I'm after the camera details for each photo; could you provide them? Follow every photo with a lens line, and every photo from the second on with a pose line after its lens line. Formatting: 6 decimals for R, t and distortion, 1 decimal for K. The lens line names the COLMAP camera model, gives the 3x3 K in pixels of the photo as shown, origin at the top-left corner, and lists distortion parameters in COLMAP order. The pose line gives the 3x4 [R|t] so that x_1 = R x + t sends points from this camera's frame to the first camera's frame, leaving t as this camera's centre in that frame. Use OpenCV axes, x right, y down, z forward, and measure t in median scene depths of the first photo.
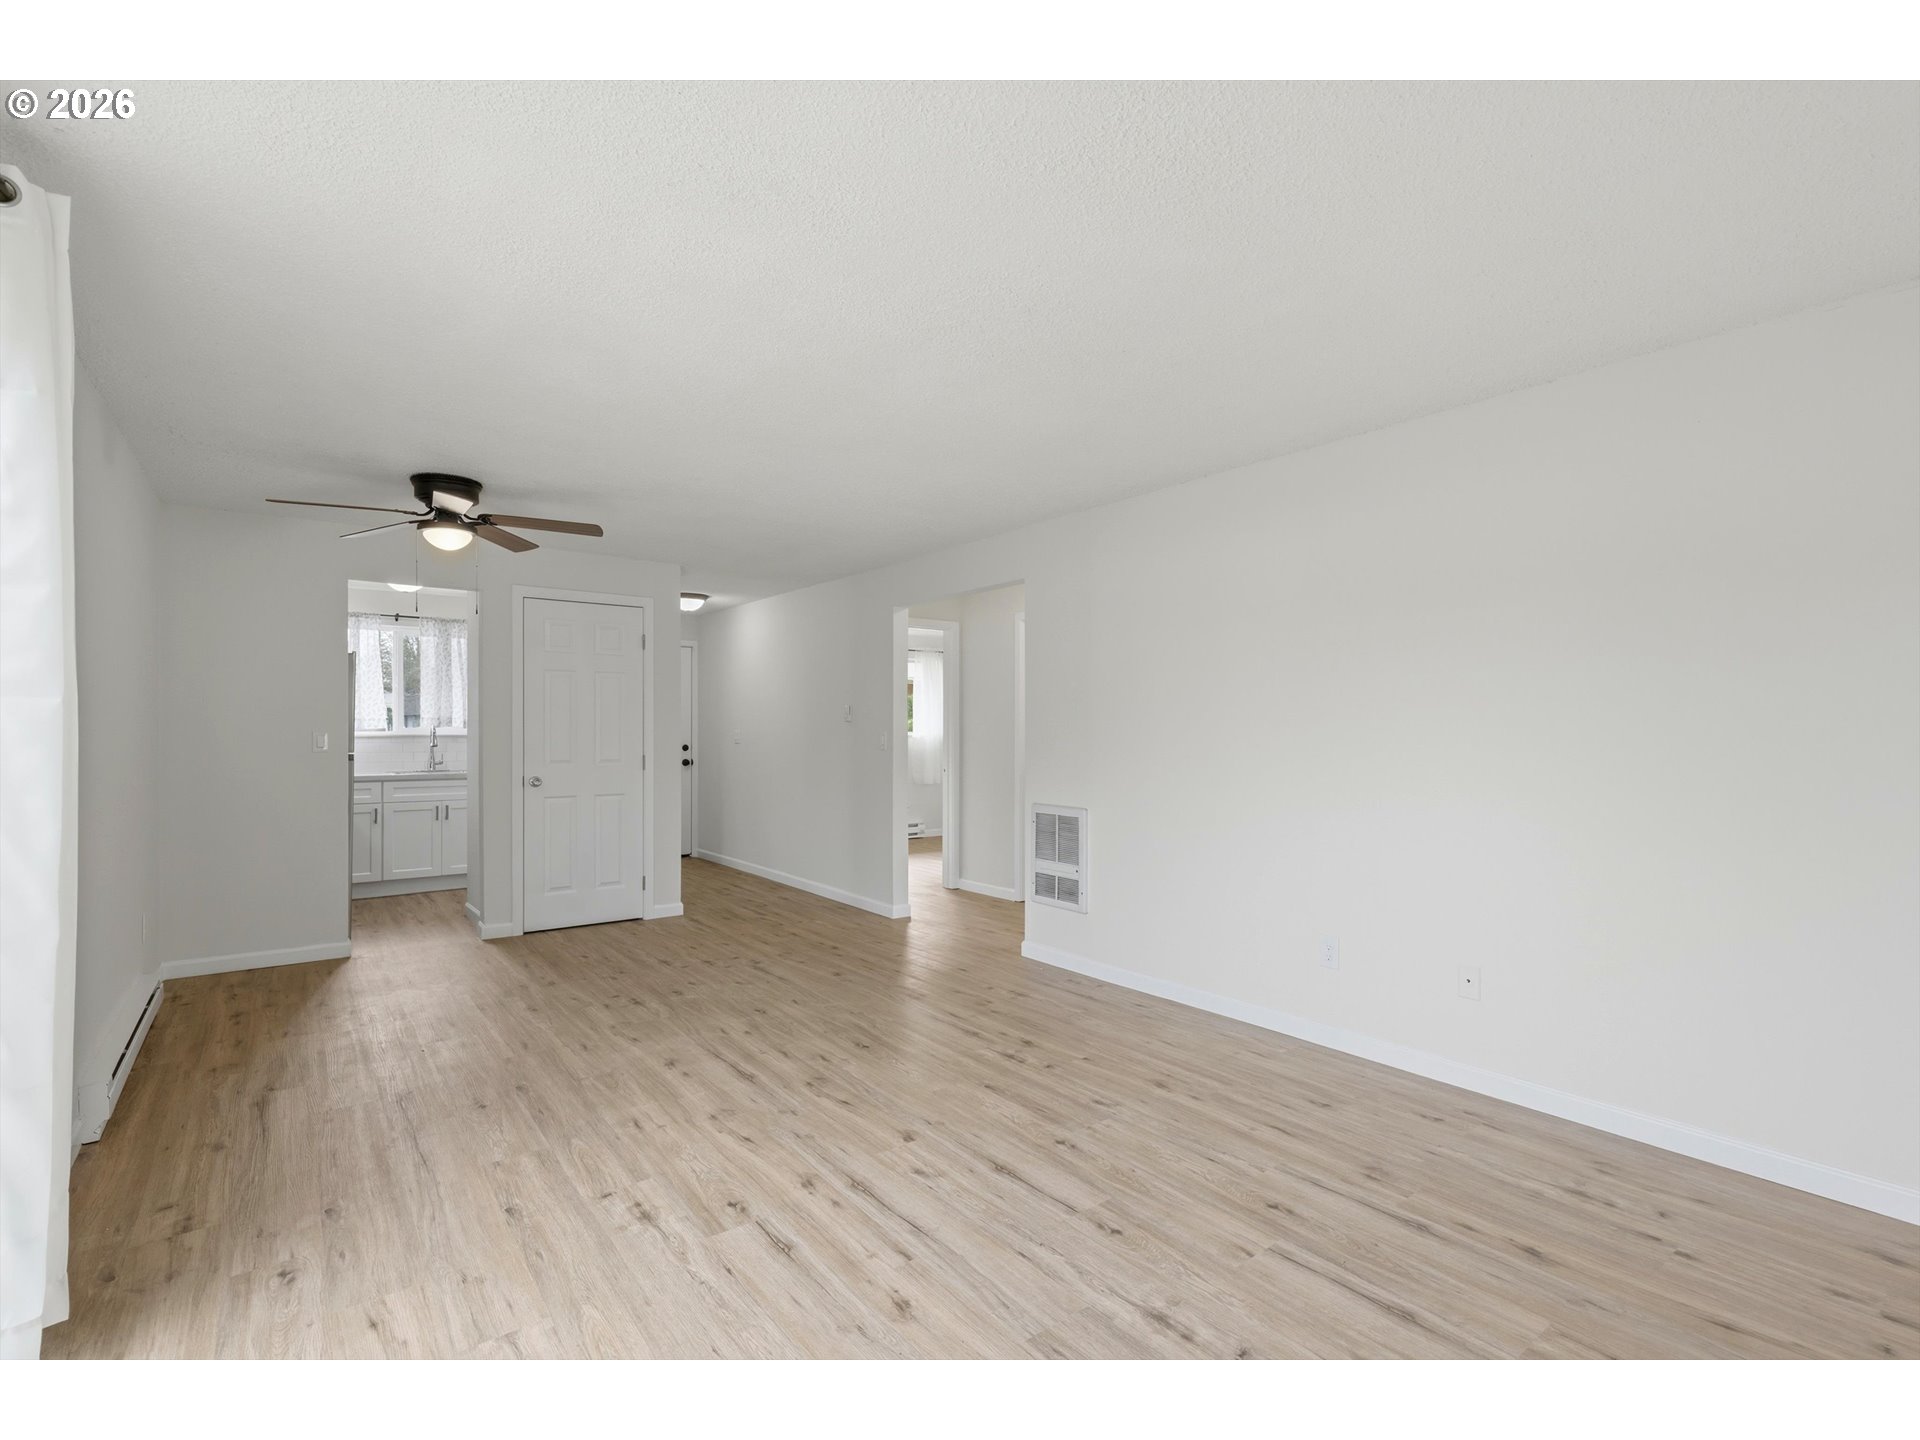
lens RADIAL K [[900.5, 0, 960.0], [0, 900.5, 720.0], [0, 0, 1]] dist [0.001530, 0.000091]
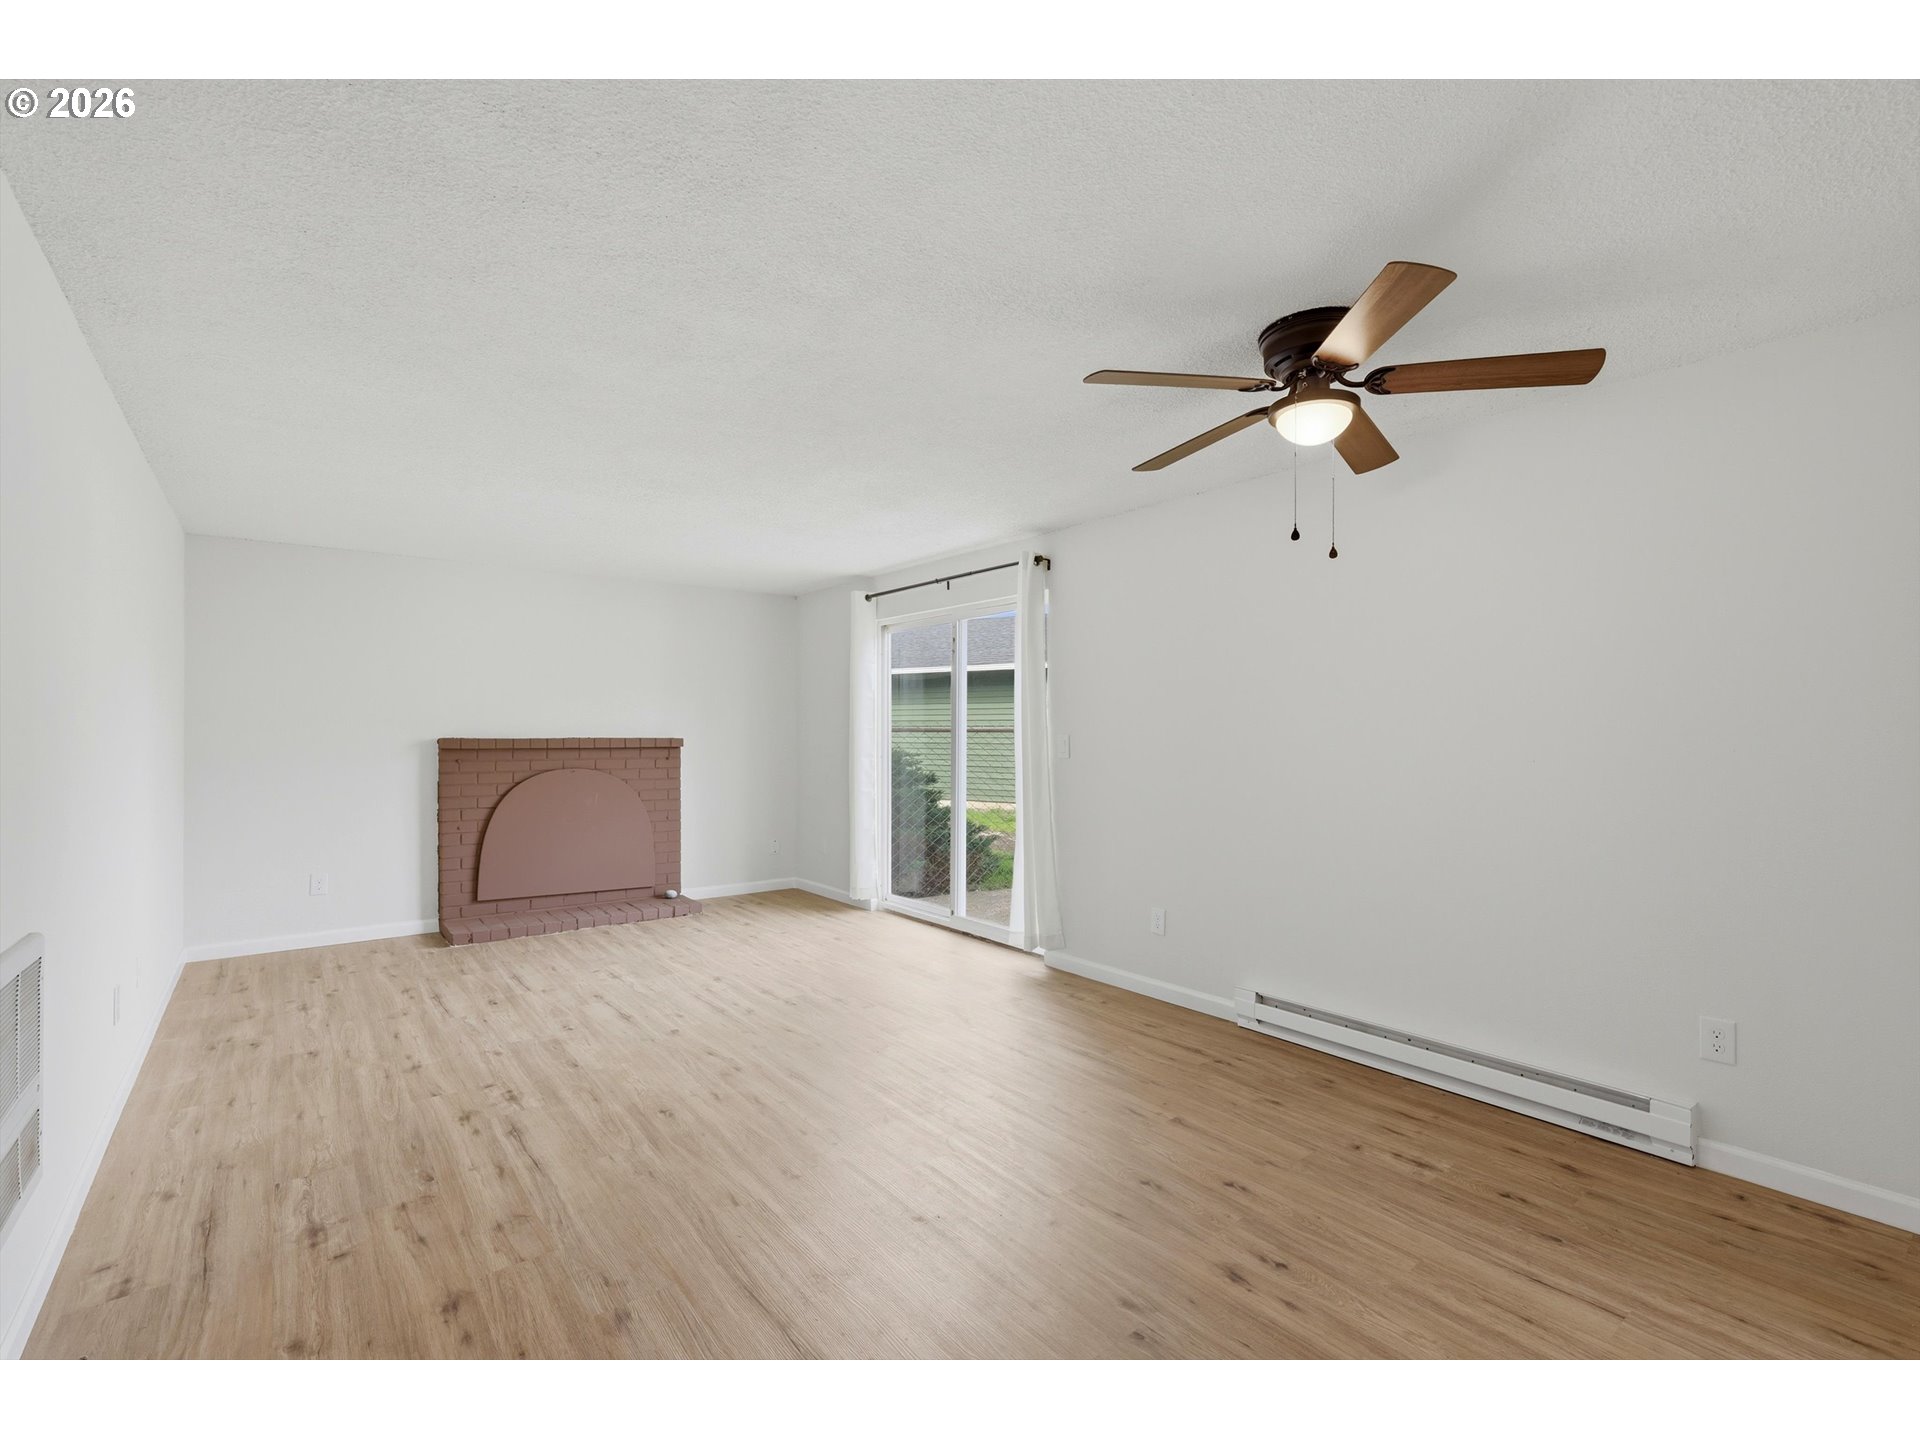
lens RADIAL K [[856.1, 0, 967.3], [0, 856.1, 724.9], [0, 0, 1]] dist [-0.000412, -0.000486]
pose [[-0.999785, 0.000541, -0.020739, -0.422823], [0.001022, 0.999731, -0.023159, 0.014421], [0.020721, -0.023175, -0.999517, 2.046199]]
